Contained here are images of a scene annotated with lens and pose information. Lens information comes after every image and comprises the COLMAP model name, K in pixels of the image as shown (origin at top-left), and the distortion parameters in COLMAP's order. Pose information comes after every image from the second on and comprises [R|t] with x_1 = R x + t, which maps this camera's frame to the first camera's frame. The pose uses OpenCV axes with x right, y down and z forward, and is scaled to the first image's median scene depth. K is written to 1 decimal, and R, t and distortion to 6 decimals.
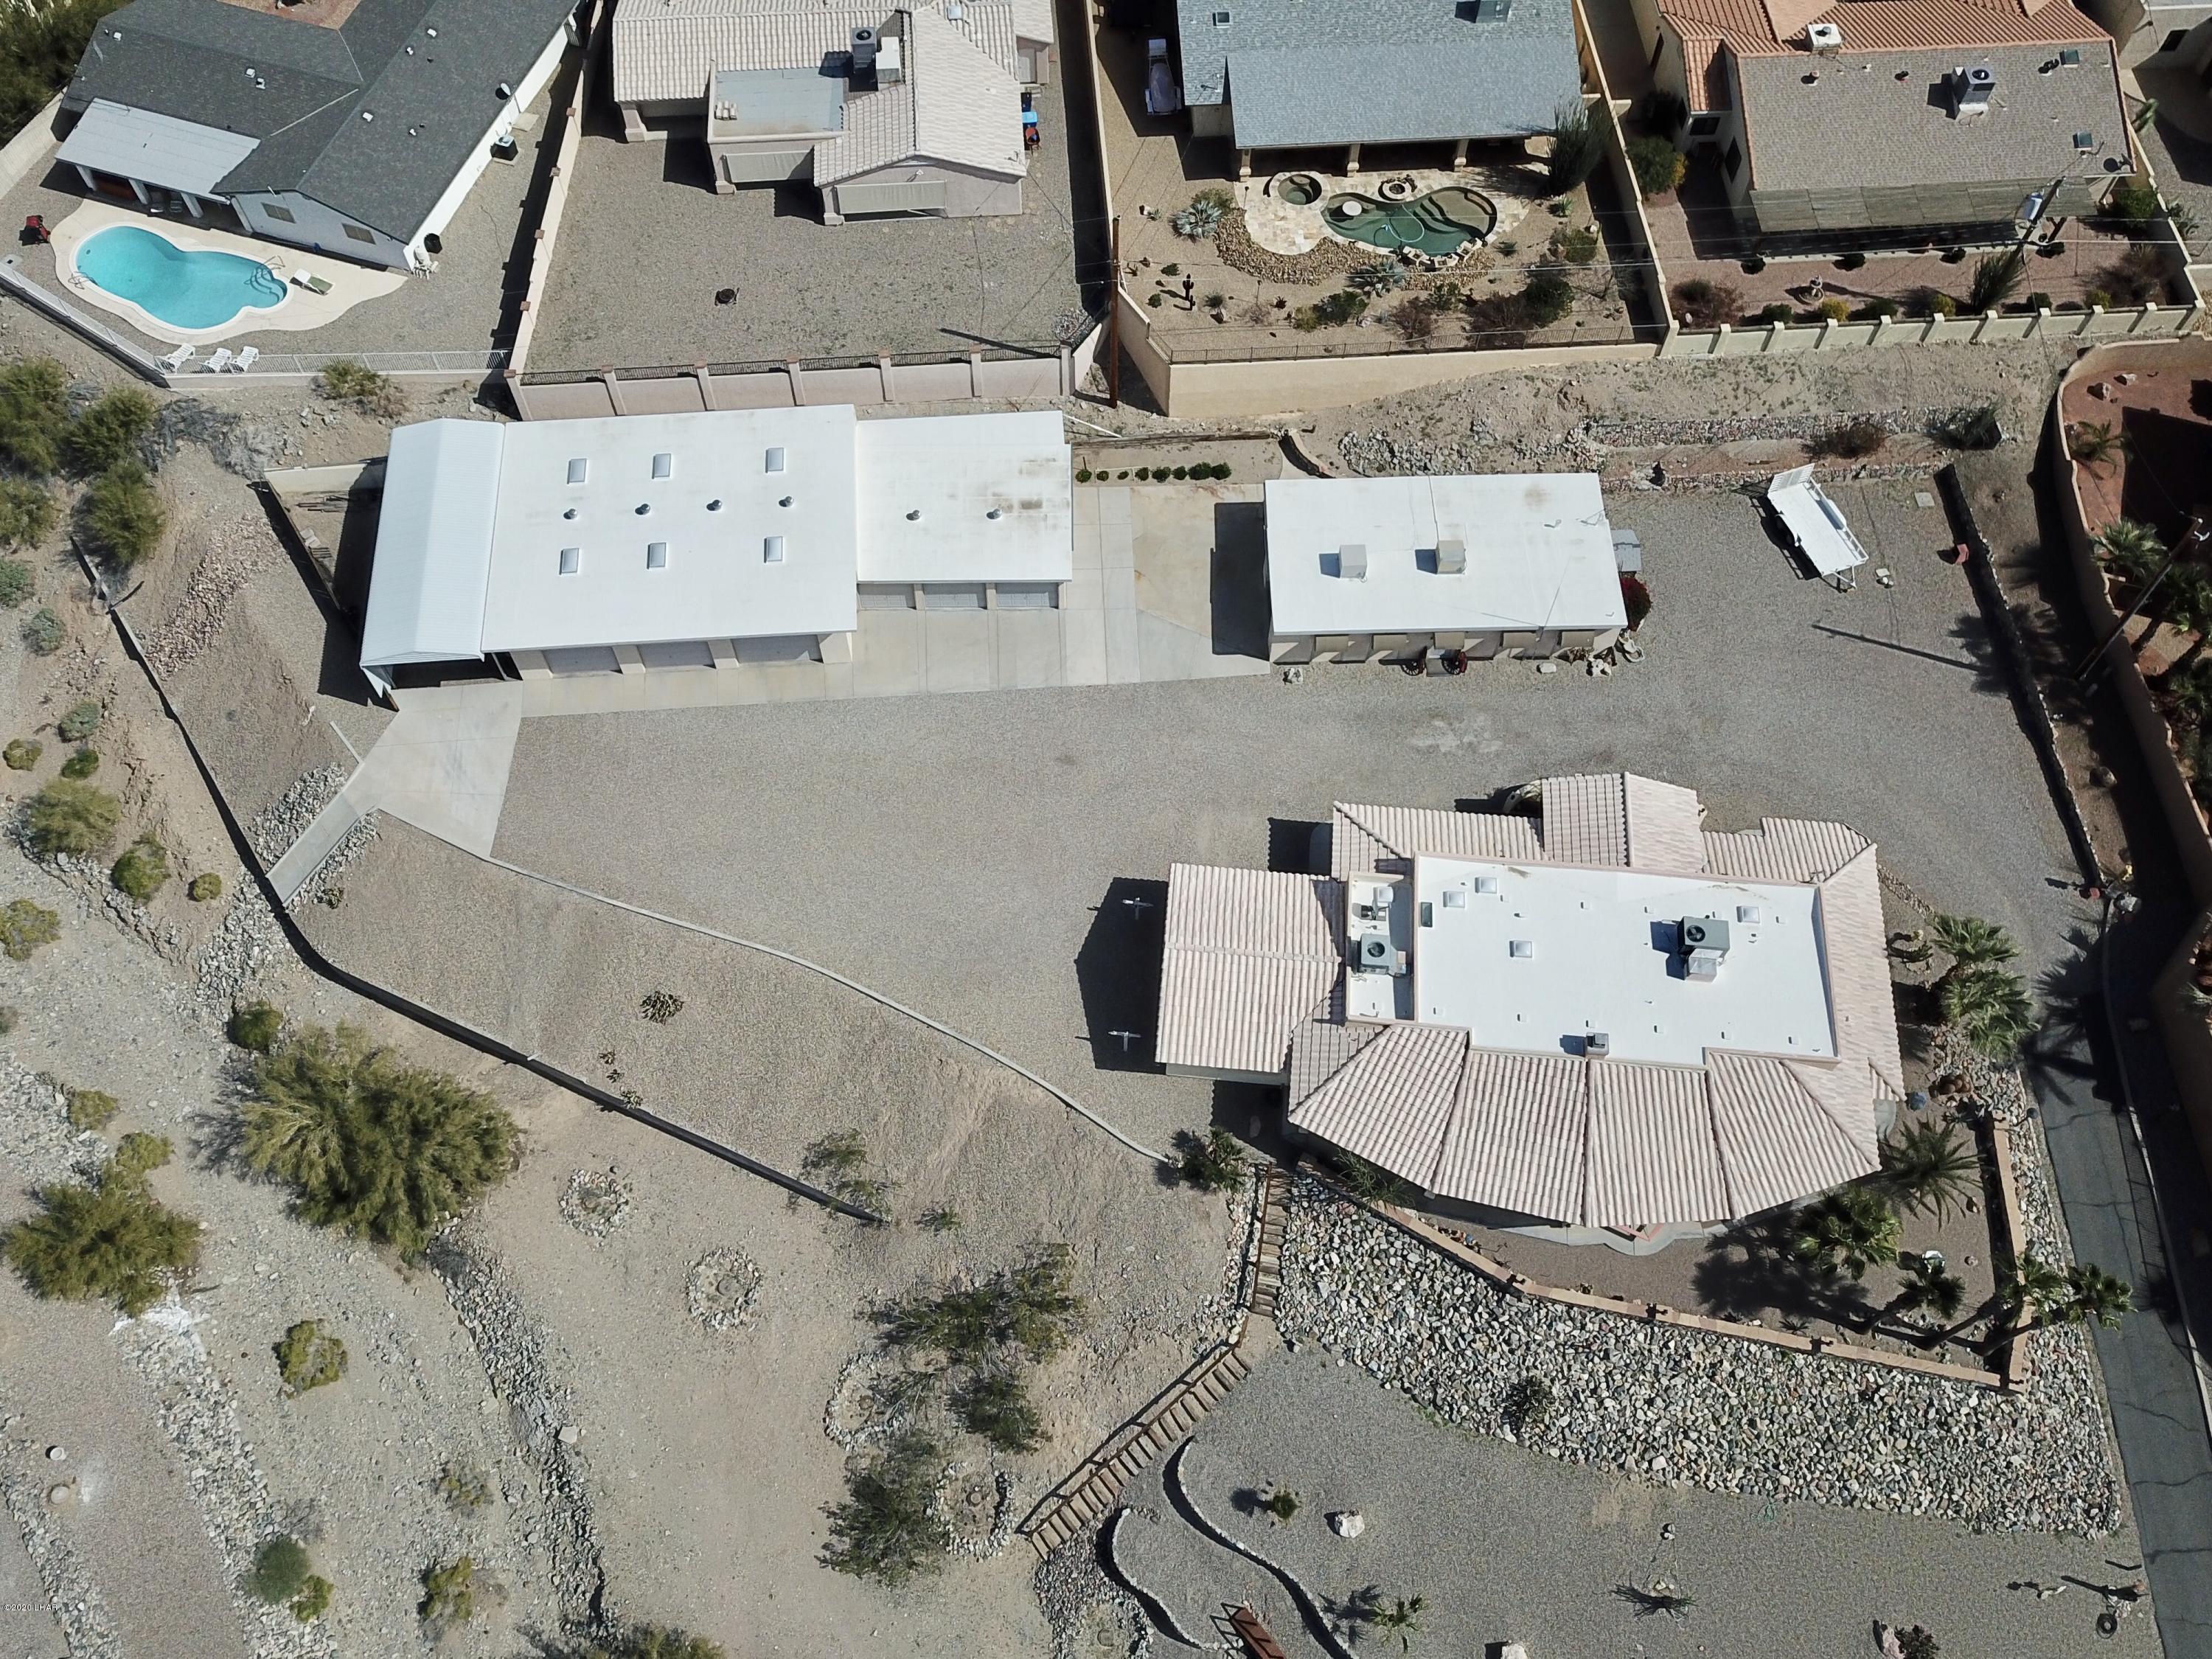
lens RADIAL K [[1854.1, 0, 1100.9], [0, 1854.1, 820.6], [0, 0, 1]] dist [0.017773, -0.025990]
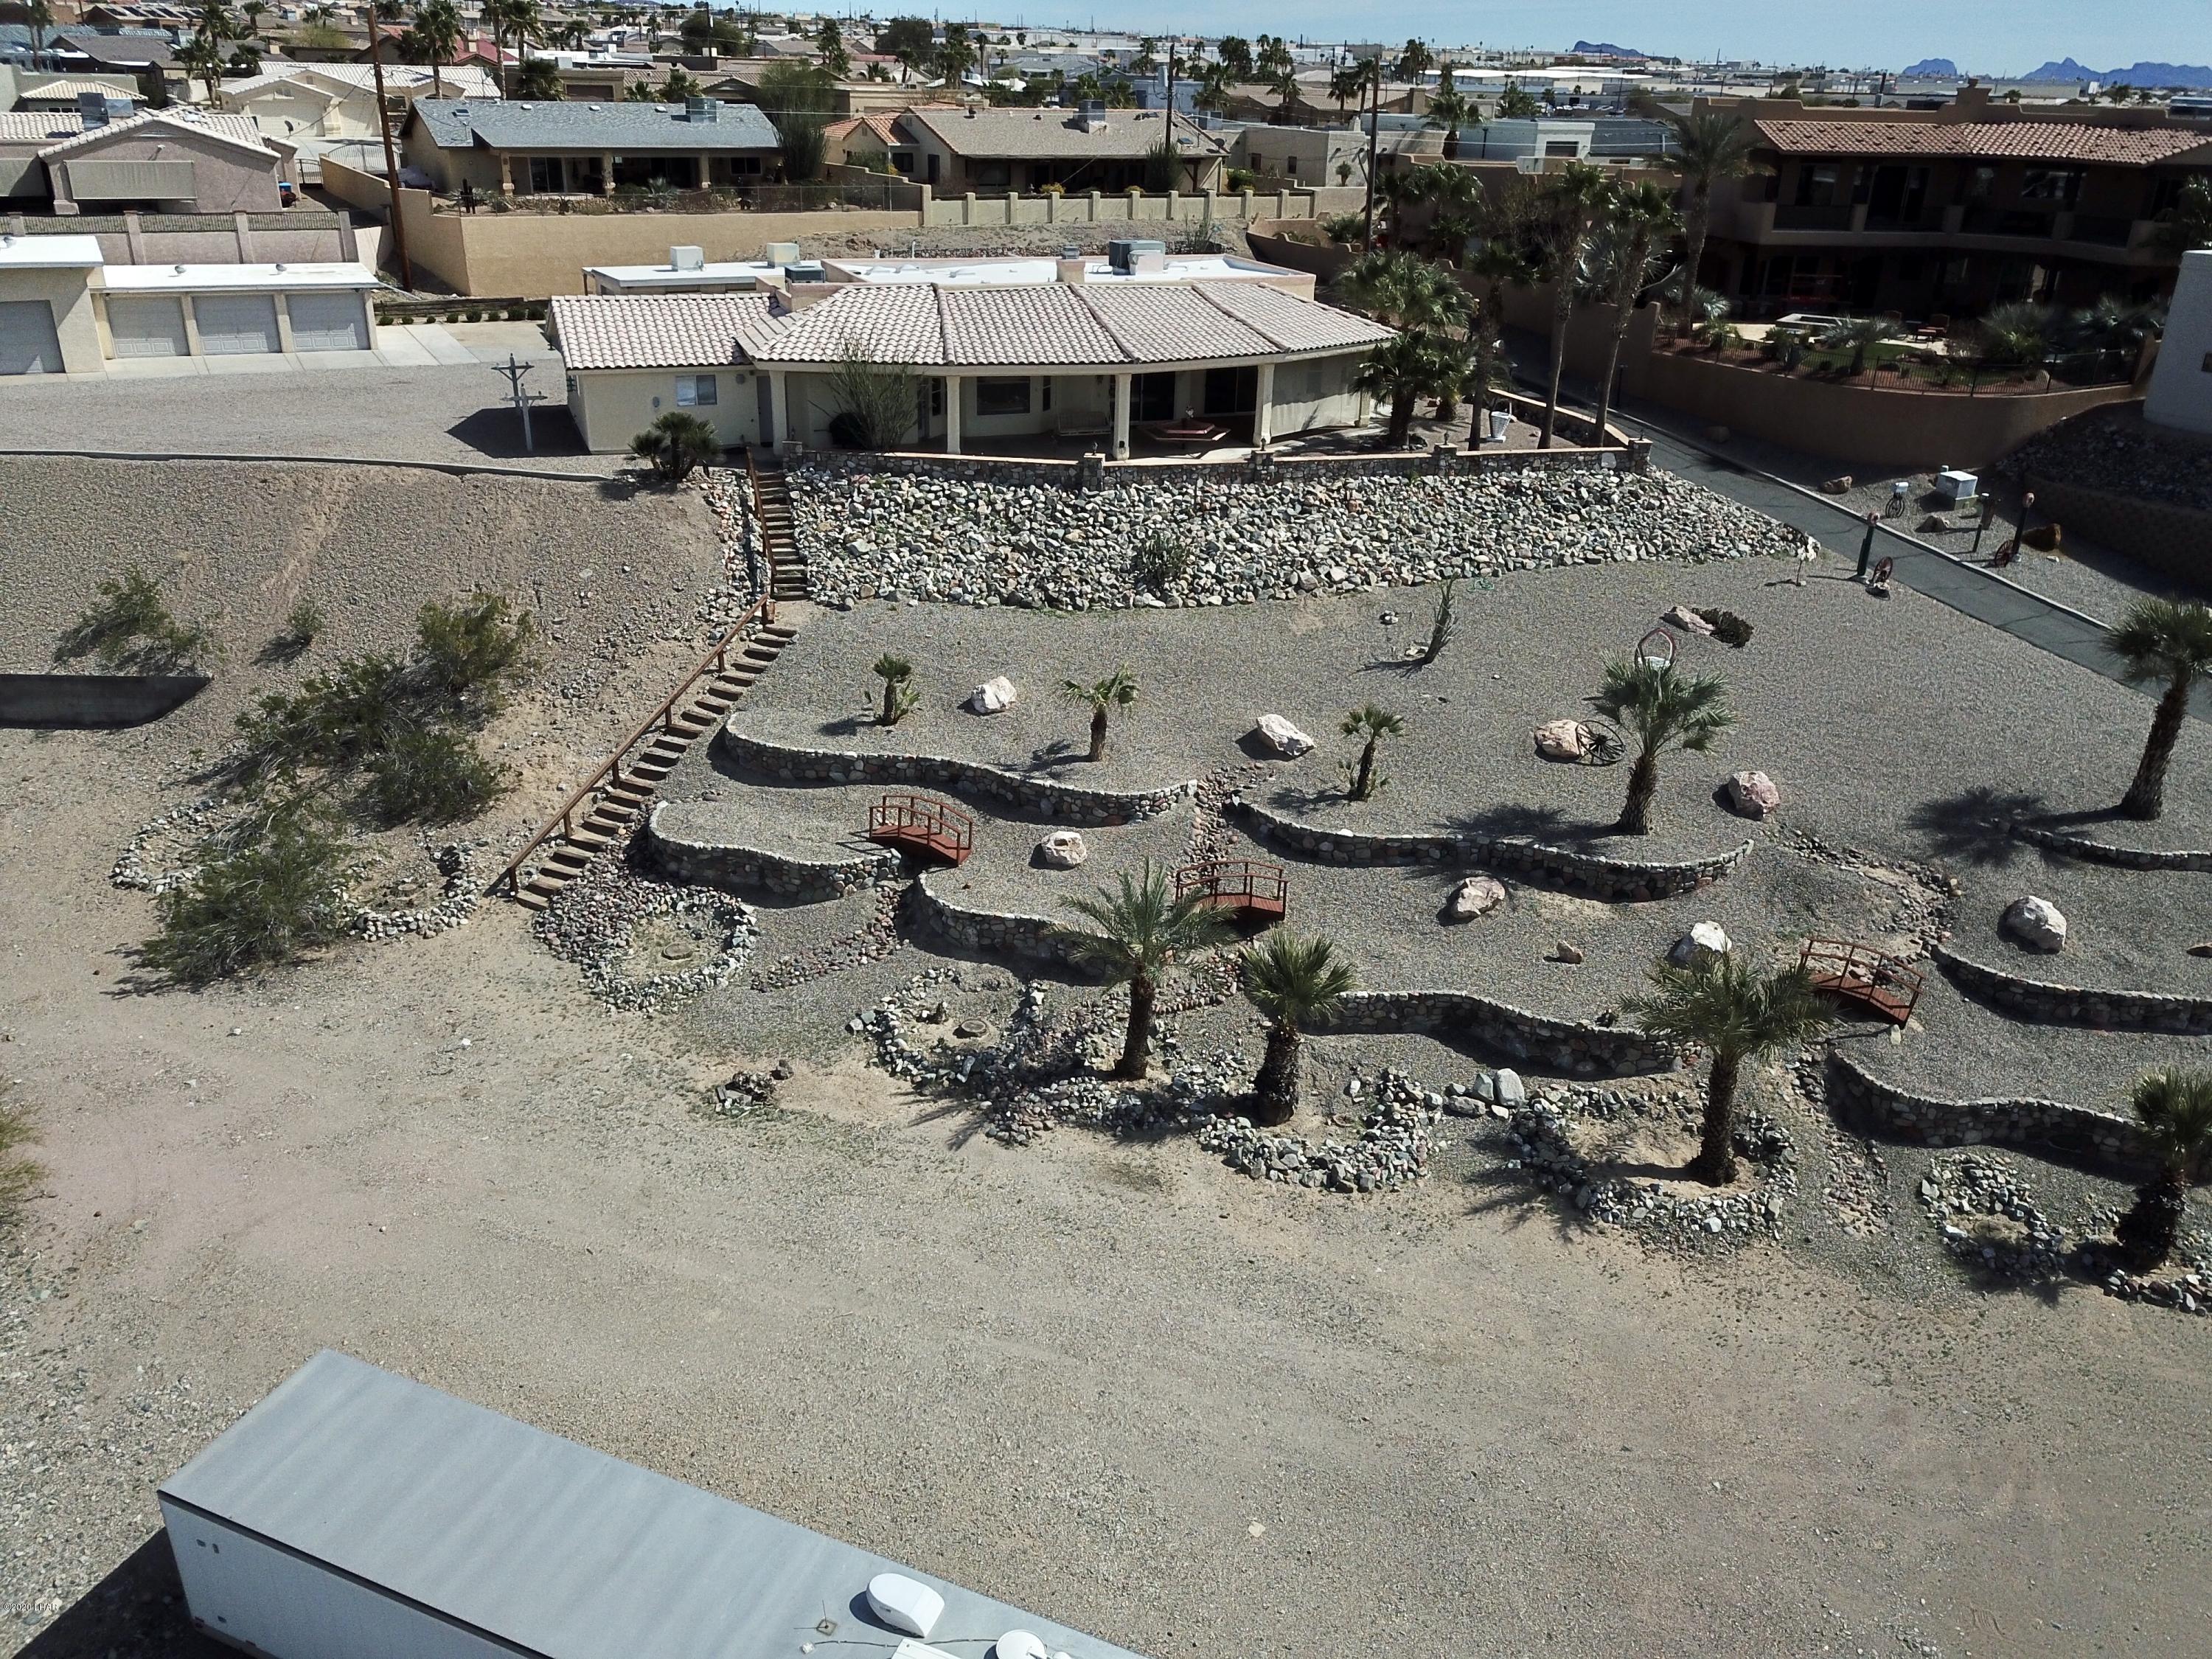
lens RADIAL K [[1686.9, 0, 1093.5], [0, 1686.9, 826.9], [0, 0, 1]] dist [0.012250, -0.011432]
pose [[0.902557, -0.158134, 0.400481, -0.079309], [0.366942, 0.769111, -0.523280, 0.684790], [-0.225266, 0.619243, 0.752193, 0.511458]]
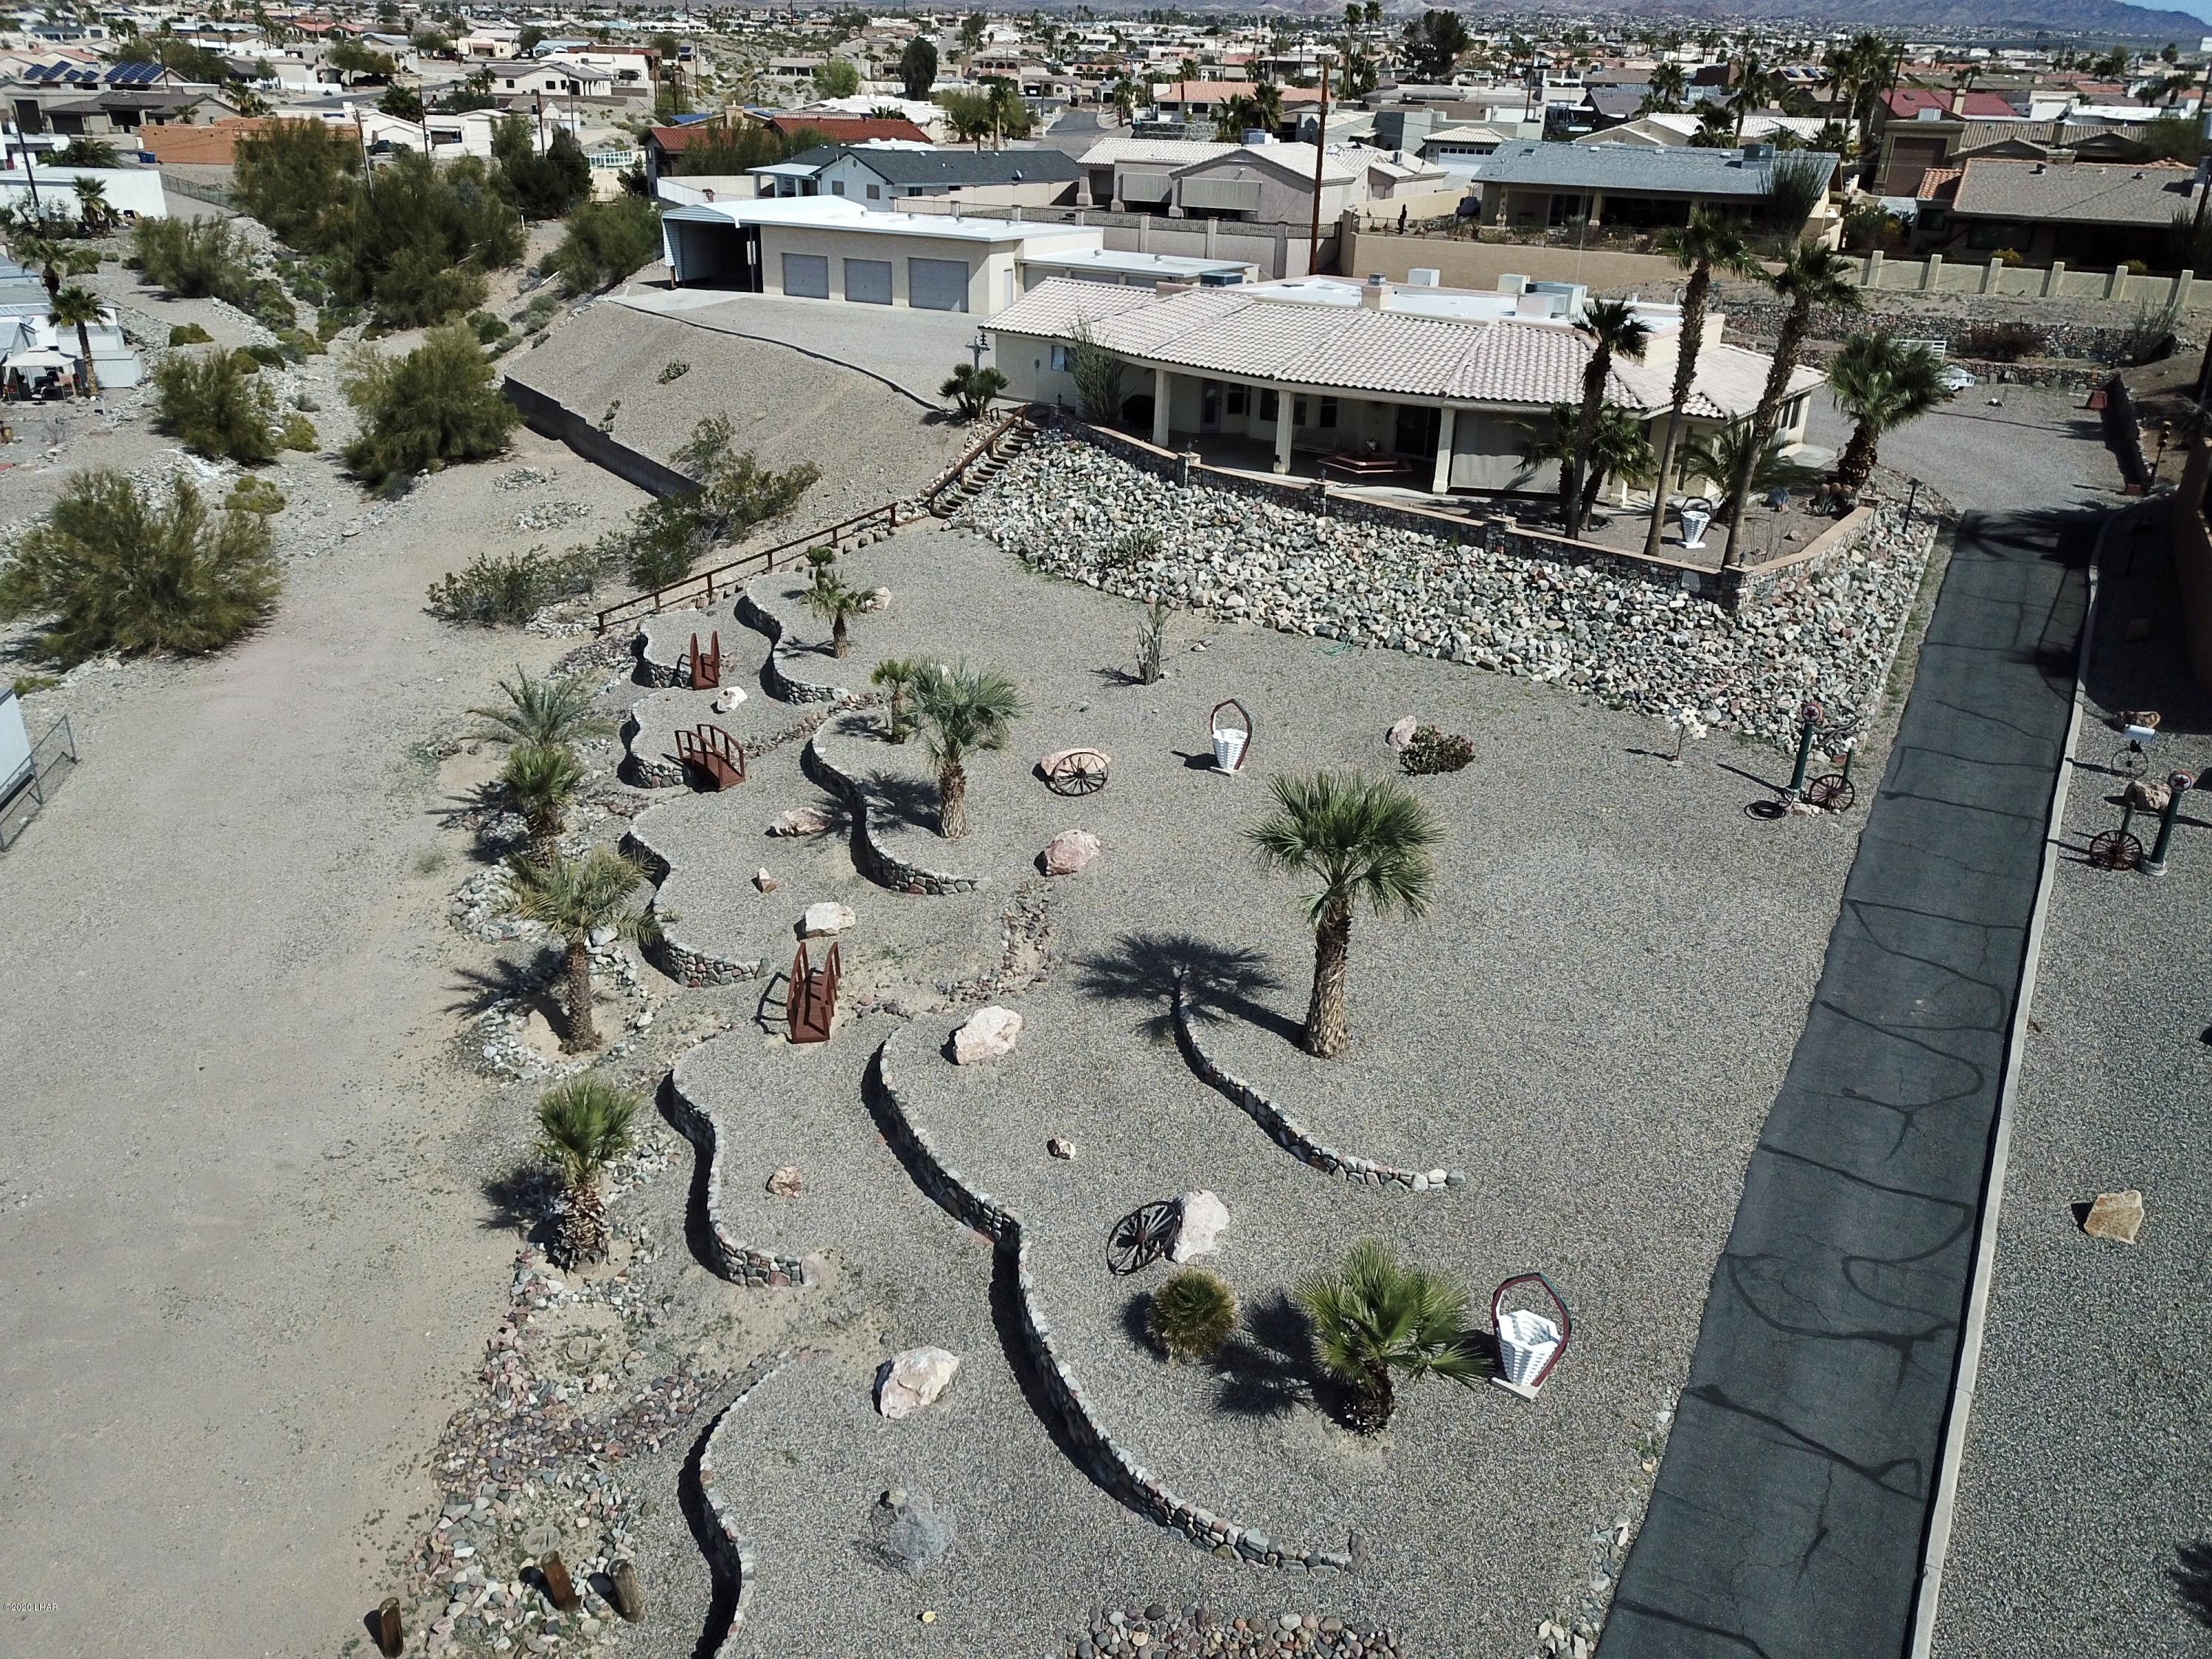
lens RADIAL K [[1686.9, 0, 1105.0], [0, 1686.9, 823.4], [0, 0, 1]] dist [0.012250, -0.011432]
pose [[0.857759, 0.225860, -0.461776, 0.538676], [-0.462500, 0.731172, -0.501479, 0.711096], [0.224373, 0.643720, 0.731629, 0.492592]]
